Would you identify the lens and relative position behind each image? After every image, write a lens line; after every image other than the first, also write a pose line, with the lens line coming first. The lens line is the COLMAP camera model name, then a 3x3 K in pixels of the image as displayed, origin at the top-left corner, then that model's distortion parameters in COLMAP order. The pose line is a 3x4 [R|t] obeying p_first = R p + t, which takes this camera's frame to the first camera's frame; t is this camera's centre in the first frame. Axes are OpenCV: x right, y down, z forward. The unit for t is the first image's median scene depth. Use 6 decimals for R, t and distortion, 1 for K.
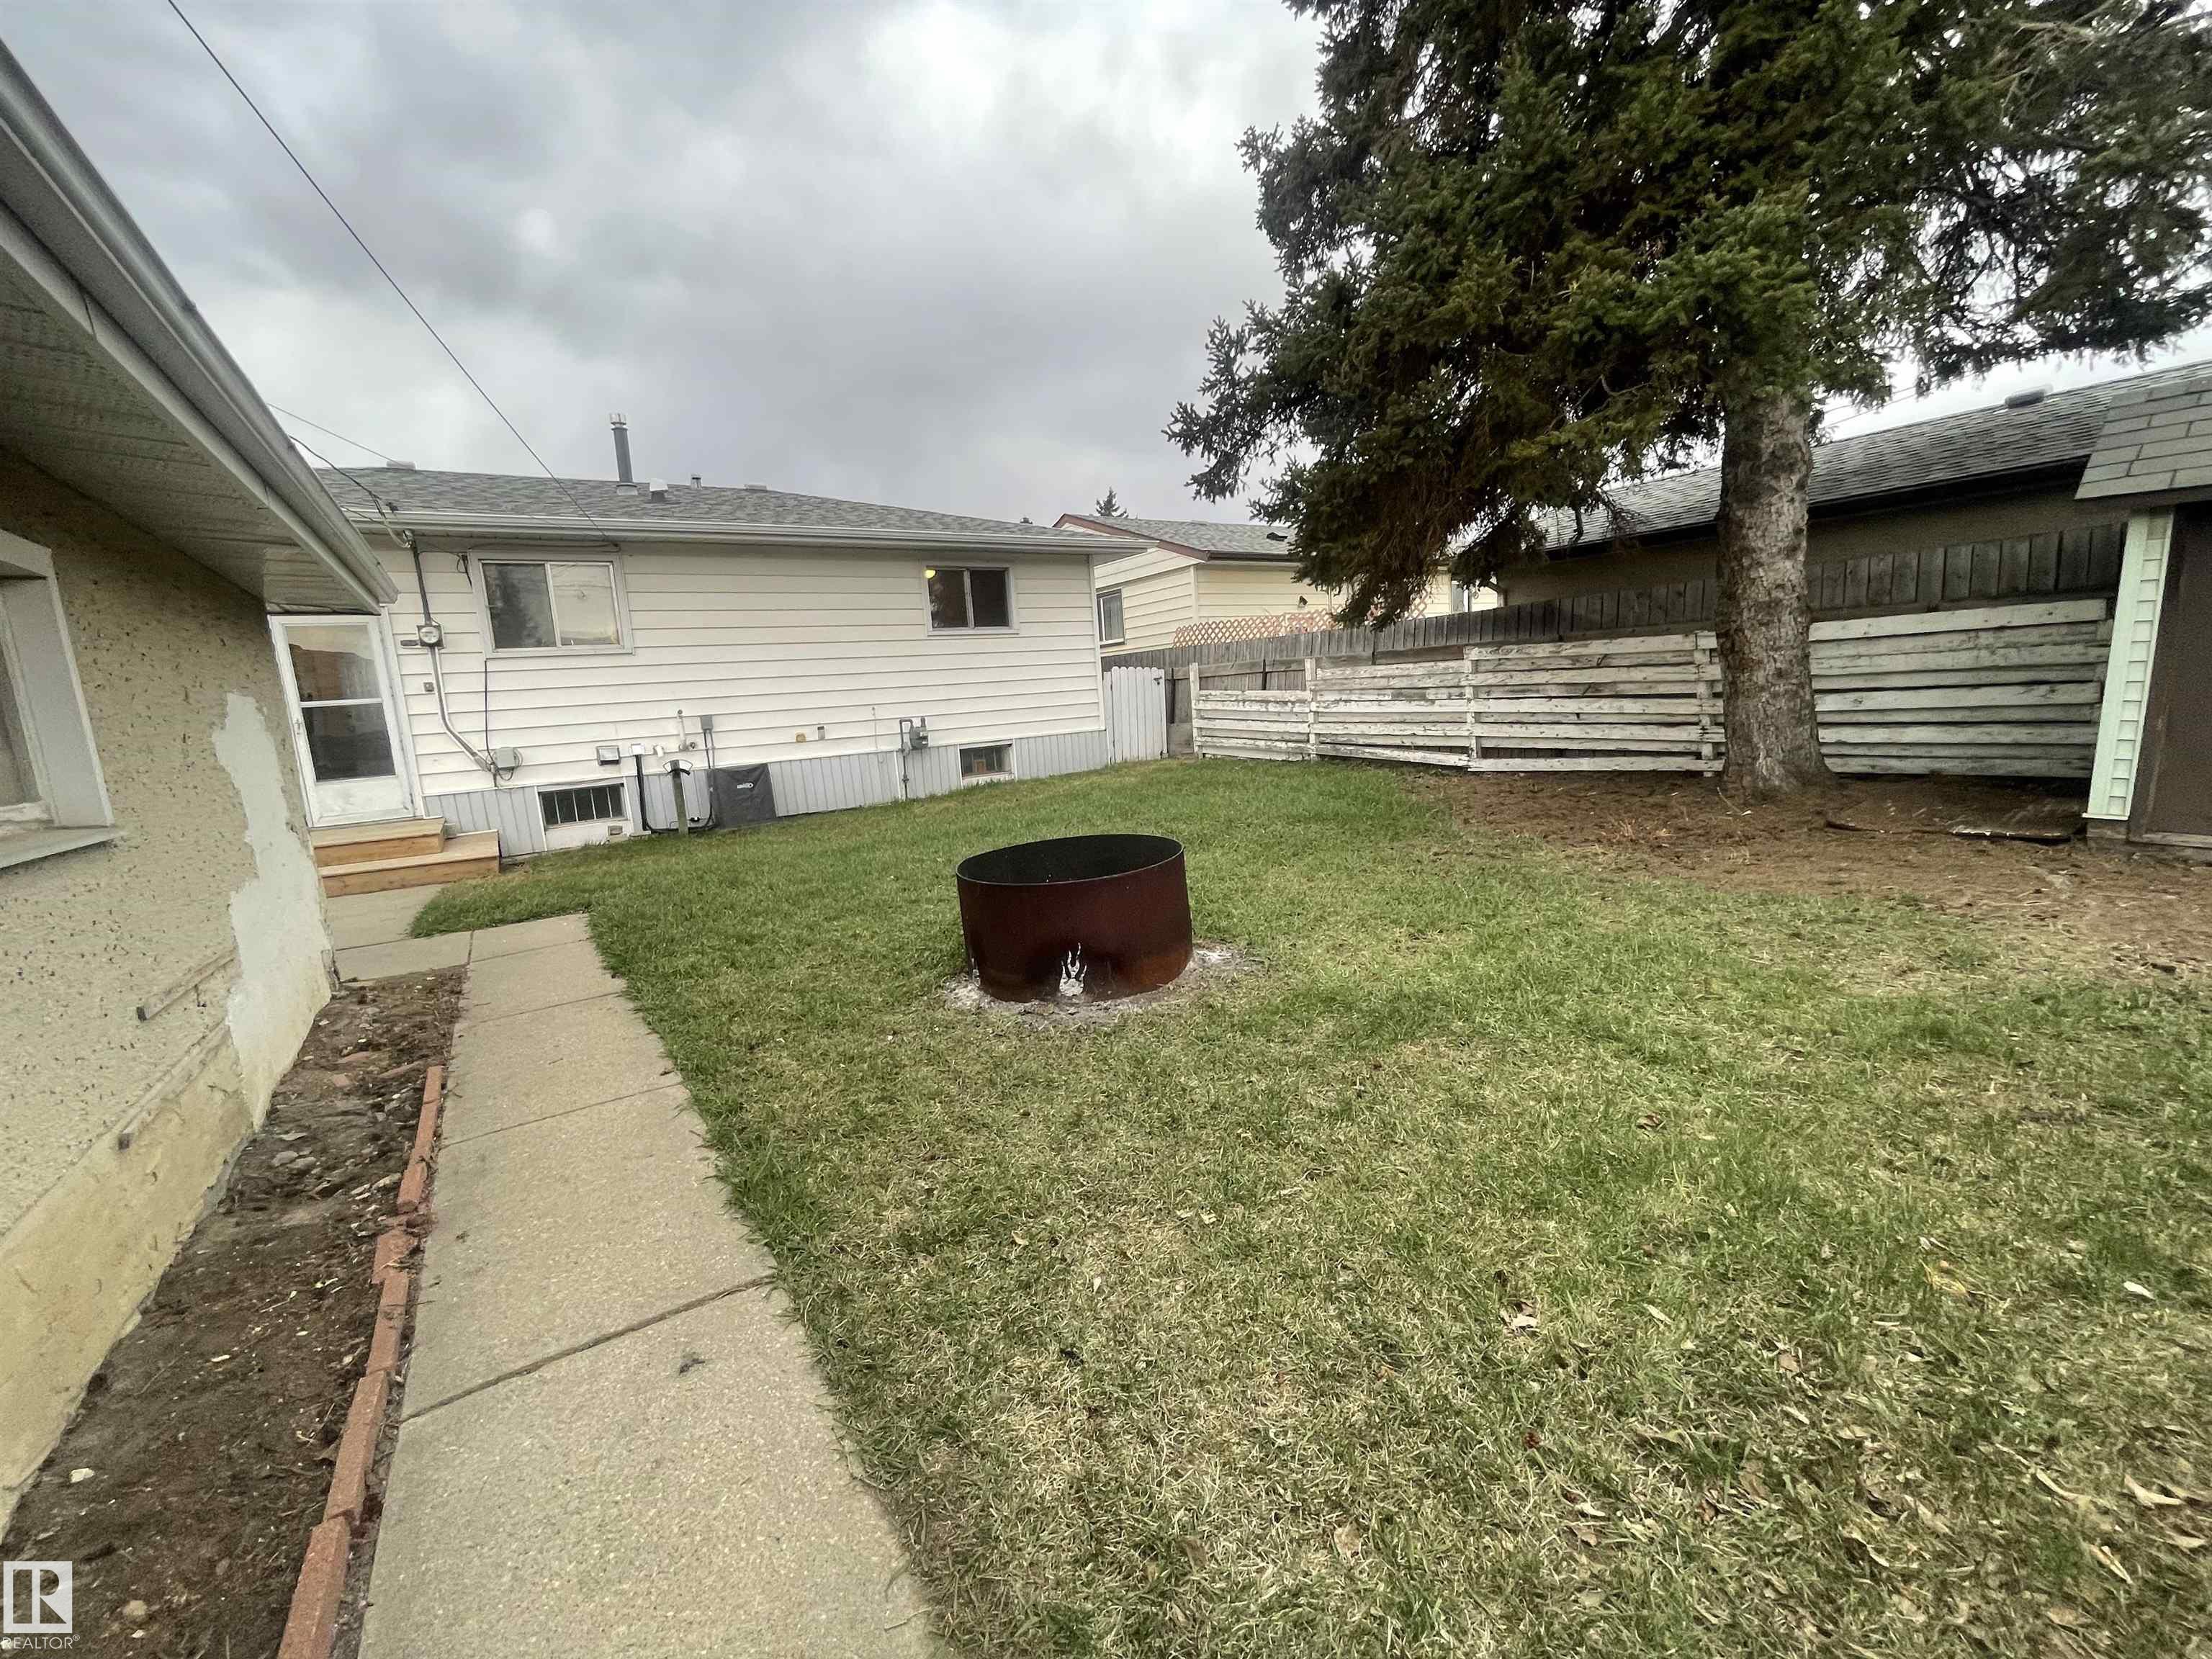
lens RADIAL K [[897.1, 0, 1099.5], [0, 897.1, 826.5], [0, 0, 1]] dist [-0.001846, -0.000152]
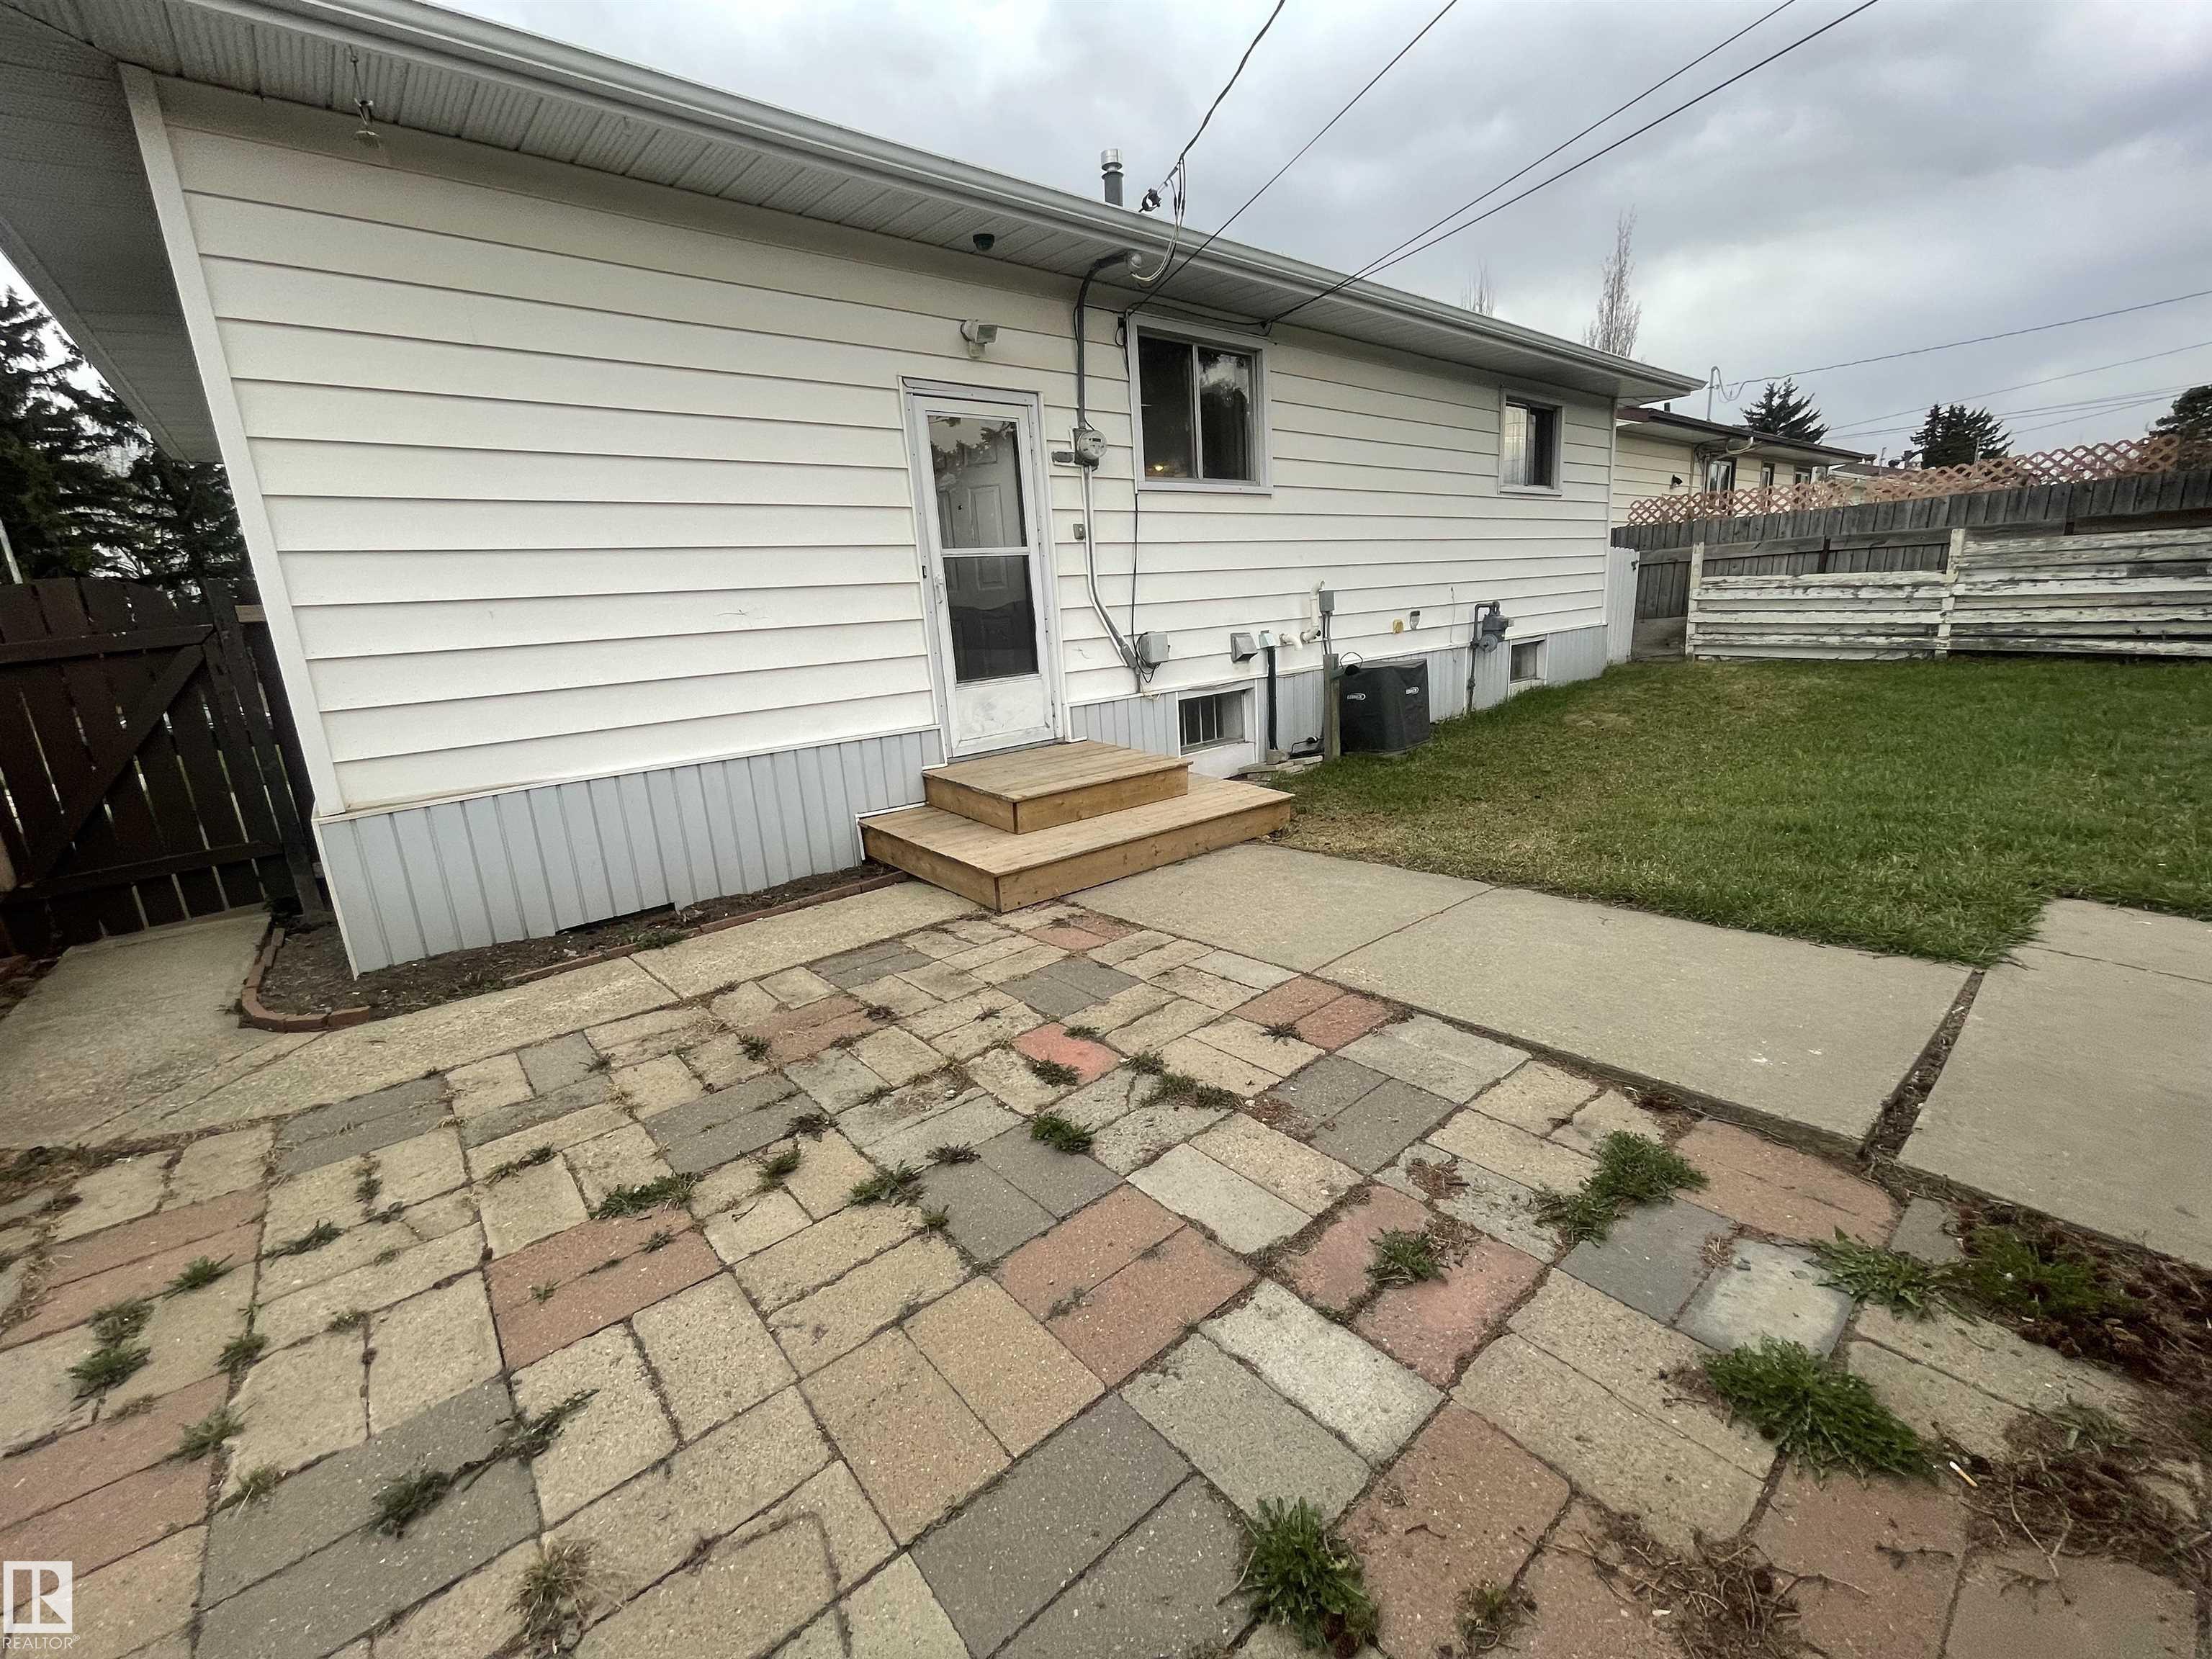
lens RADIAL K [[897.1, 0, 1098.7], [0, 897.1, 819.9], [0, 0, 1]] dist [-0.001846, -0.000152]
pose [[0.994231, -0.024001, 0.104537, -0.652932], [0.016249, 0.997097, 0.074389, -0.000562], [-0.106019, -0.072261, 0.991735, 0.291147]]
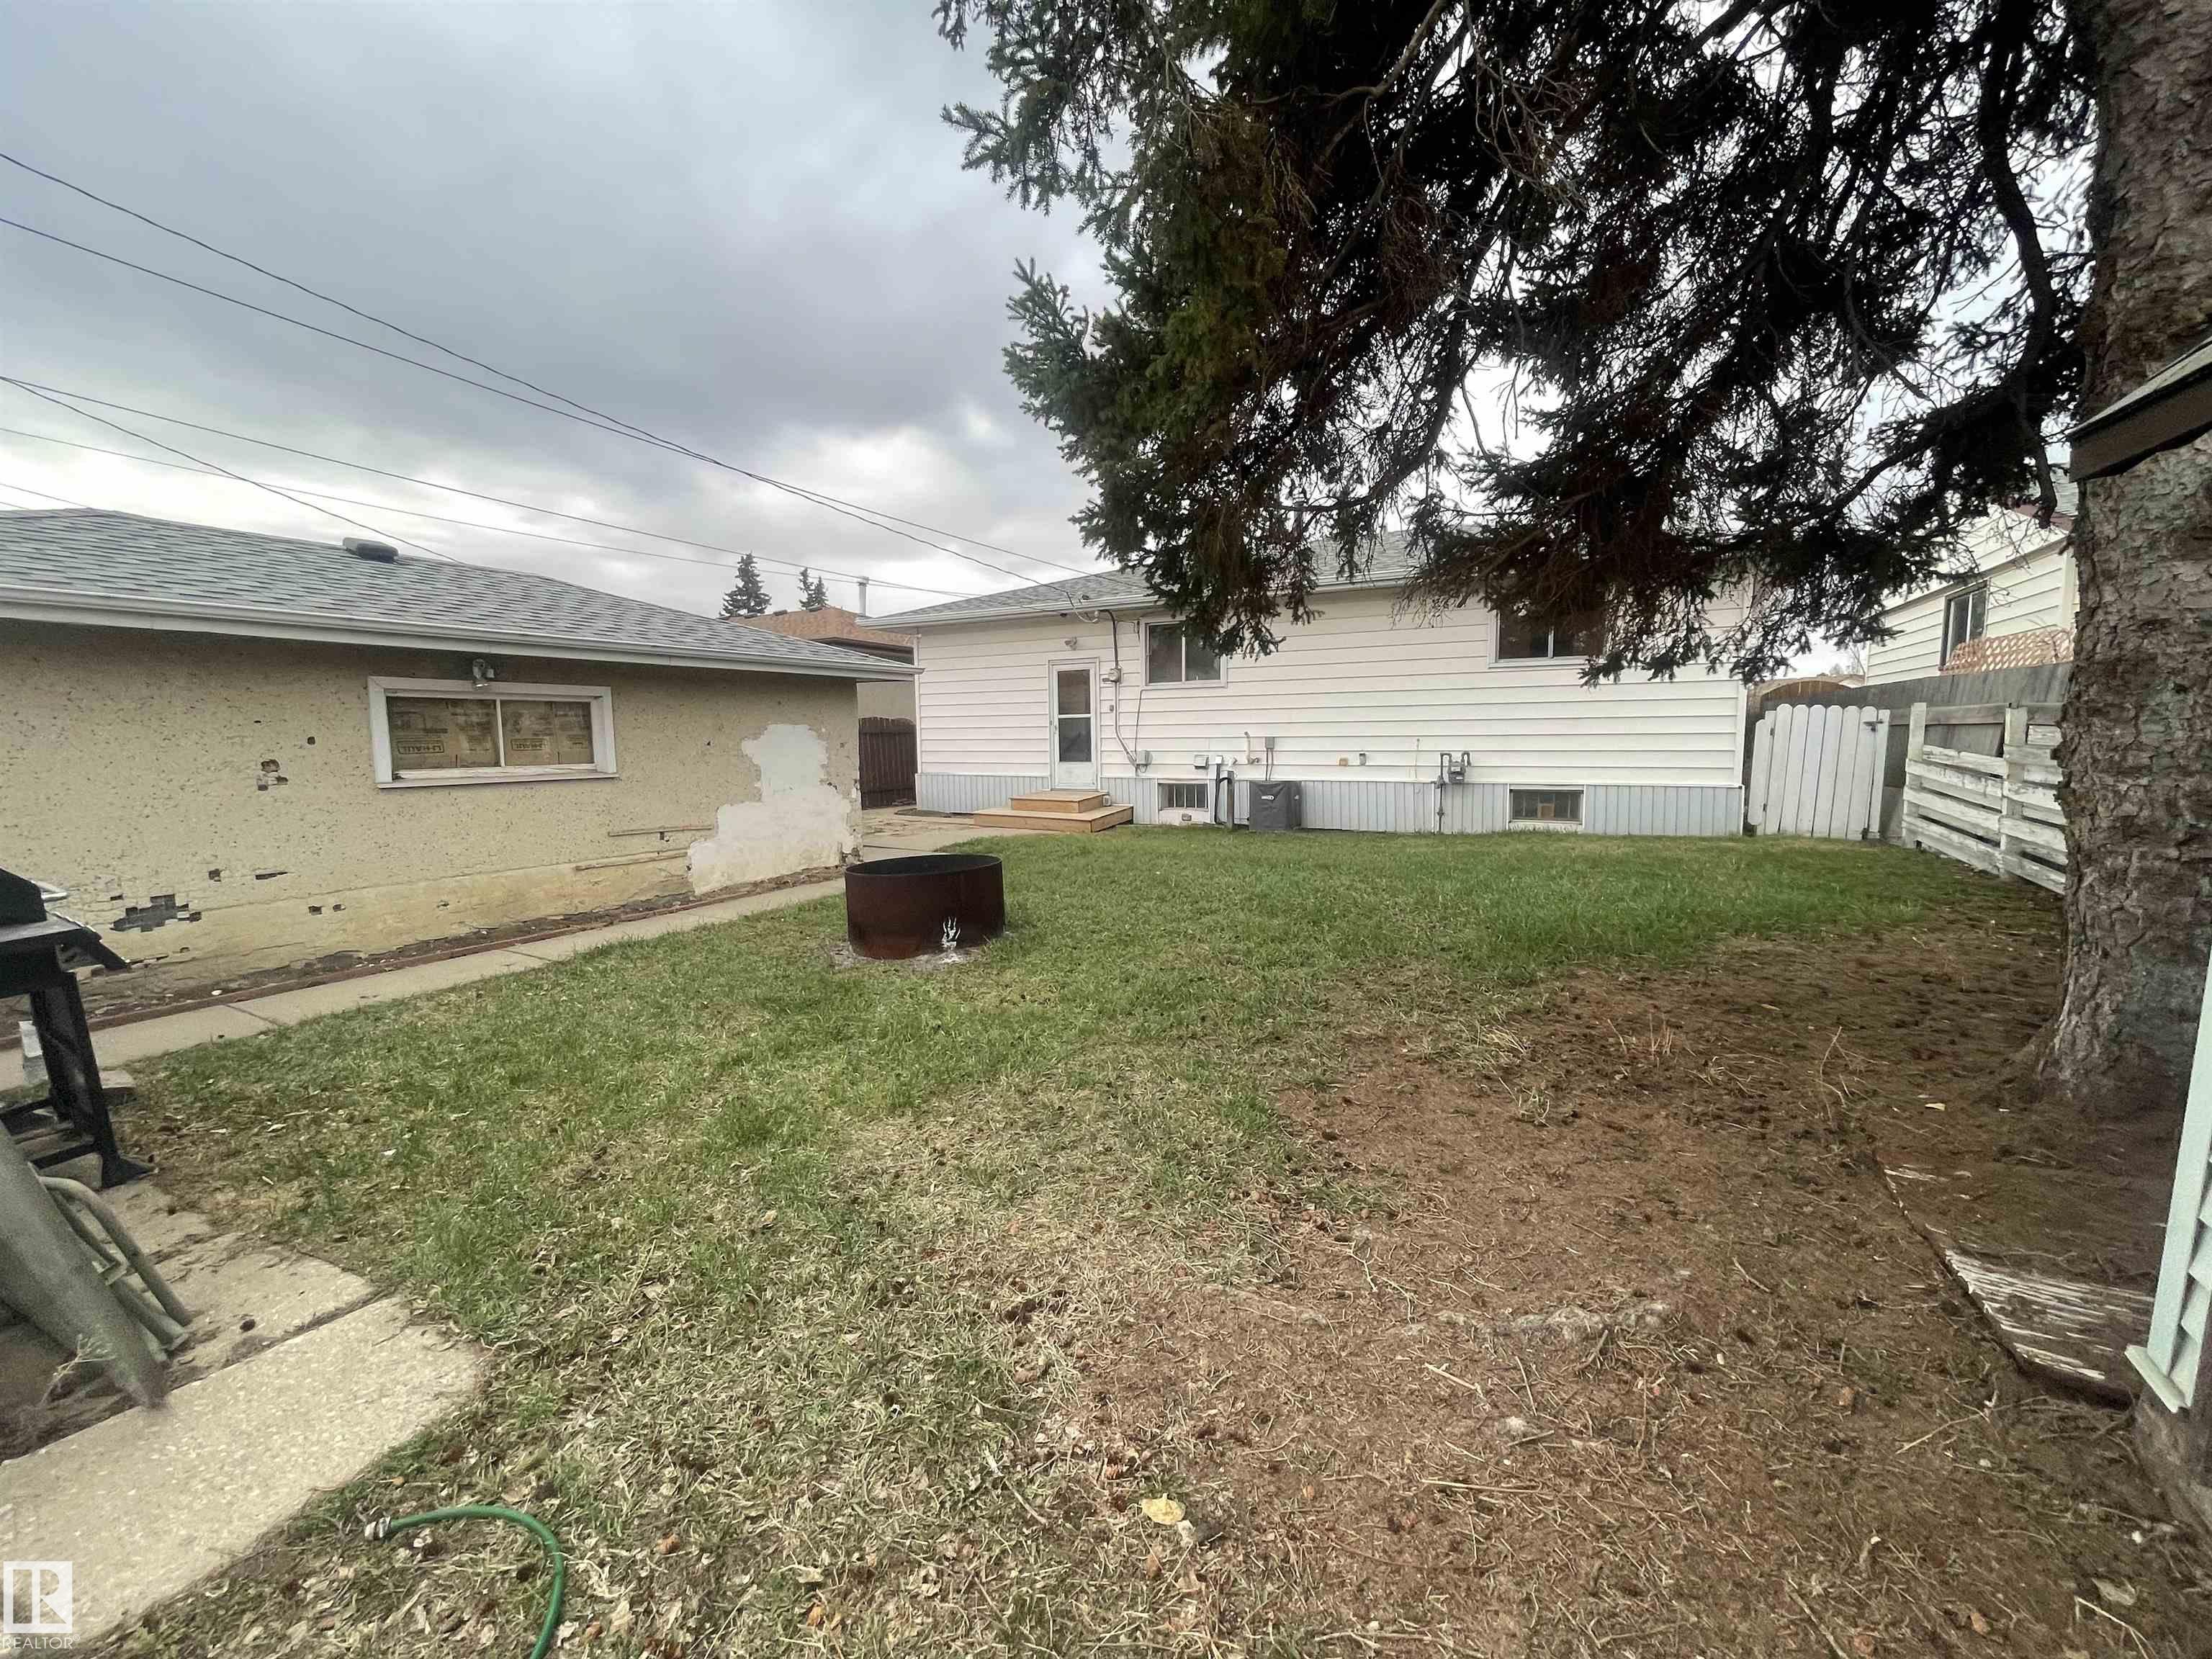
lens RADIAL K [[897.1, 0, 1105.3], [0, 897.1, 836.5], [0, 0, 1]] dist [-0.001846, -0.000152]
pose [[0.467951, 0.163592, -0.868481, 0.510434], [-0.152892, 0.982886, 0.102762, -0.077010], [0.870428, 0.084696, 0.484955, 0.207689]]
